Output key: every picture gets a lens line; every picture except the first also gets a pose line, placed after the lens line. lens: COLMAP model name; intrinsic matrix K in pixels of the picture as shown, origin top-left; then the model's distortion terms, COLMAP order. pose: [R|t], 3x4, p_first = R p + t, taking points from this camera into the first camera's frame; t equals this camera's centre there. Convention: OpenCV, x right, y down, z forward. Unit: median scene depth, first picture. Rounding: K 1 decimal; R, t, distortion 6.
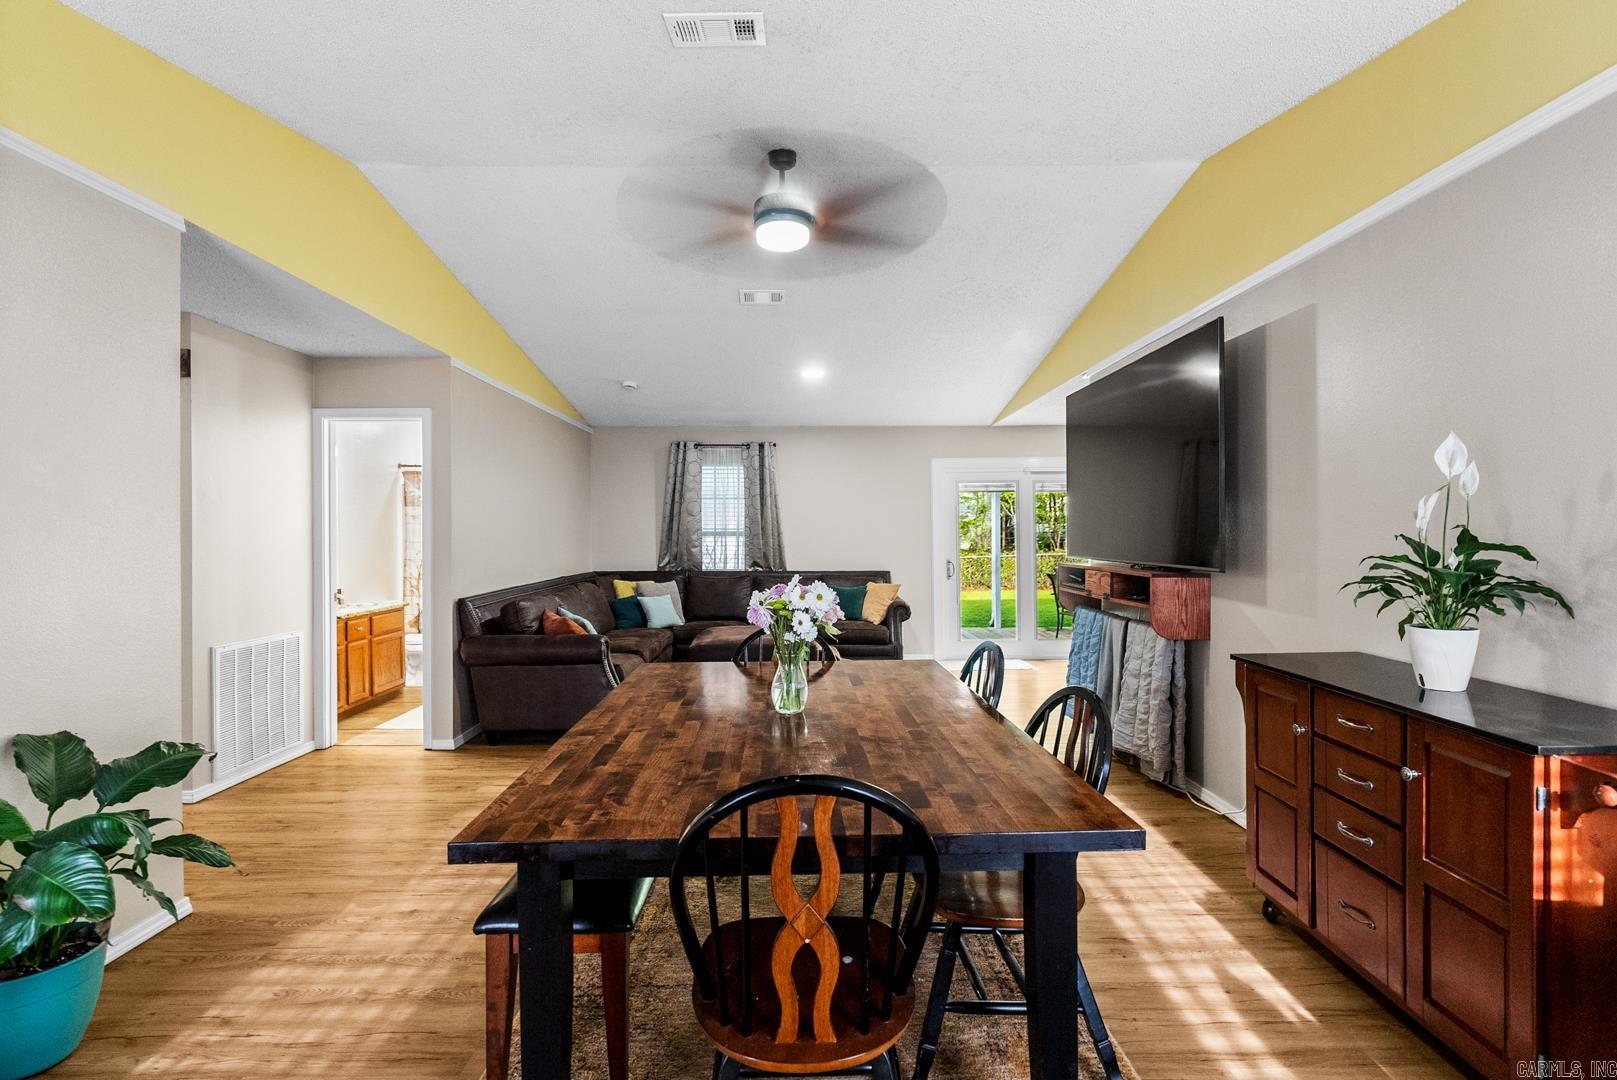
lens RADIAL K [[730.7, 0, 806.3], [0, 730.7, 539.0], [0, 0, 1]] dist [-0.001033, -0.000062]
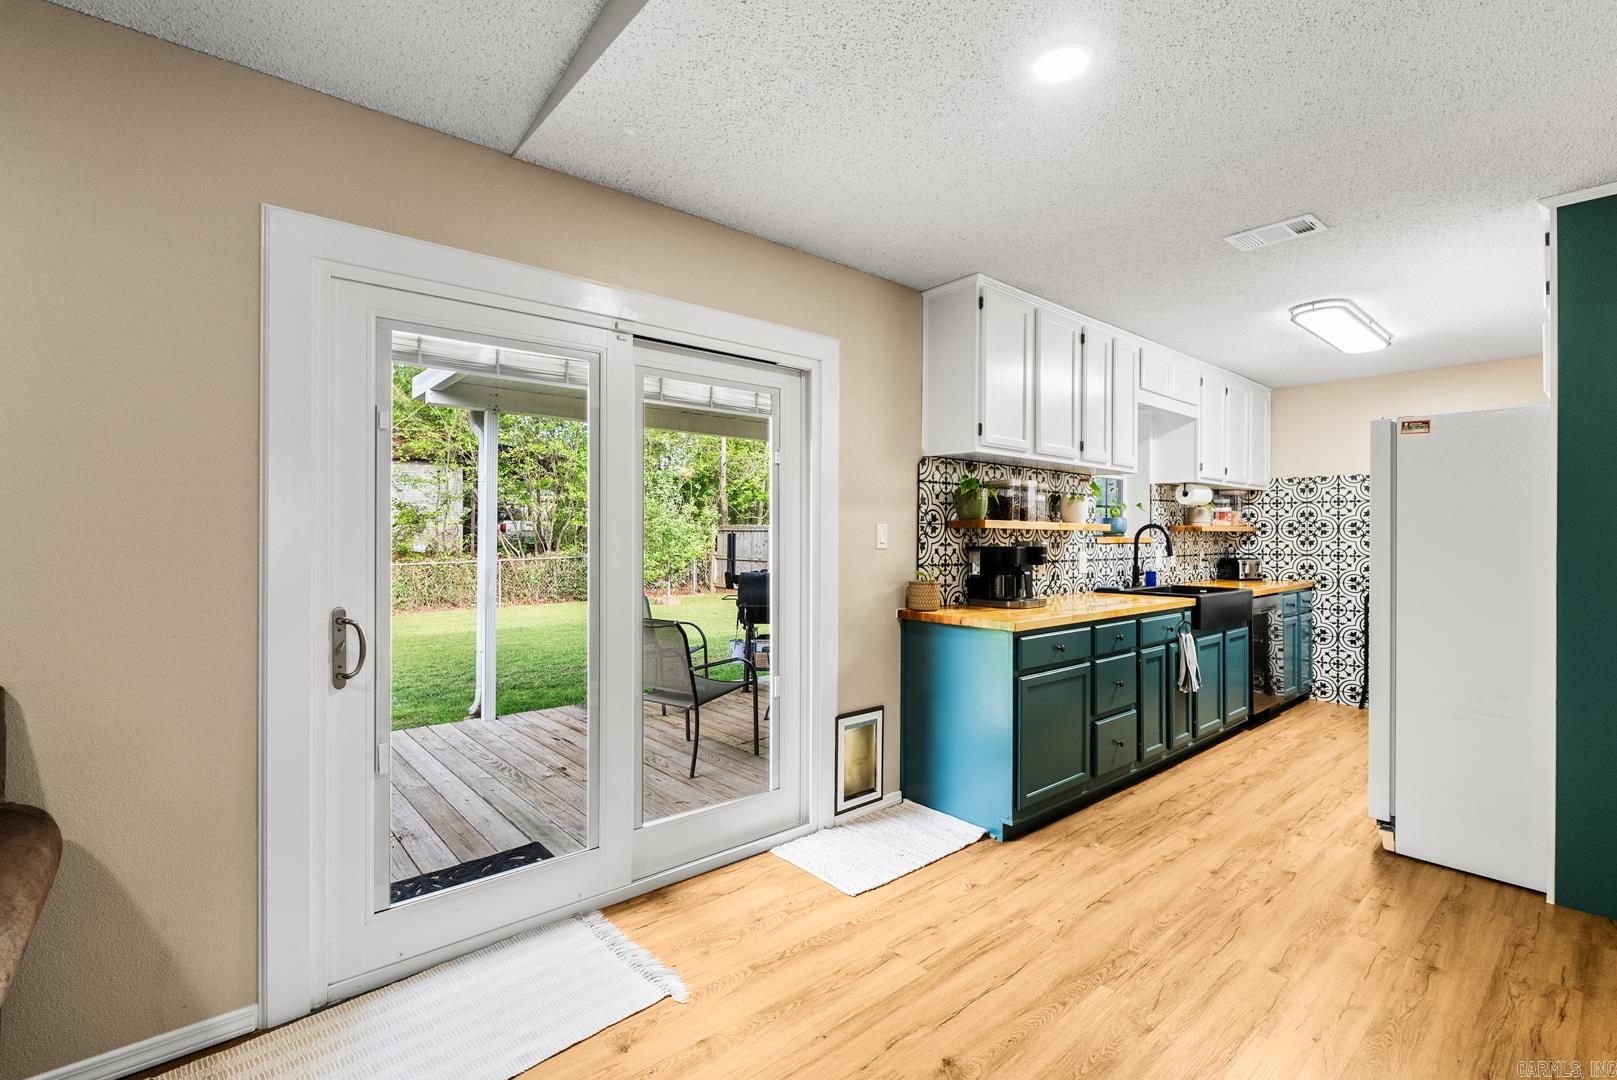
lens RADIAL K [[730.7, 0, 808.9], [0, 730.7, 538.3], [0, 0, 1]] dist [-0.001033, -0.000062]
pose [[0.762918, 0.005296, 0.646474, 0.178652], [-0.004111, 0.999986, -0.003340, 0.002063], [-0.646482, -0.000109, 0.762929, 0.804636]]
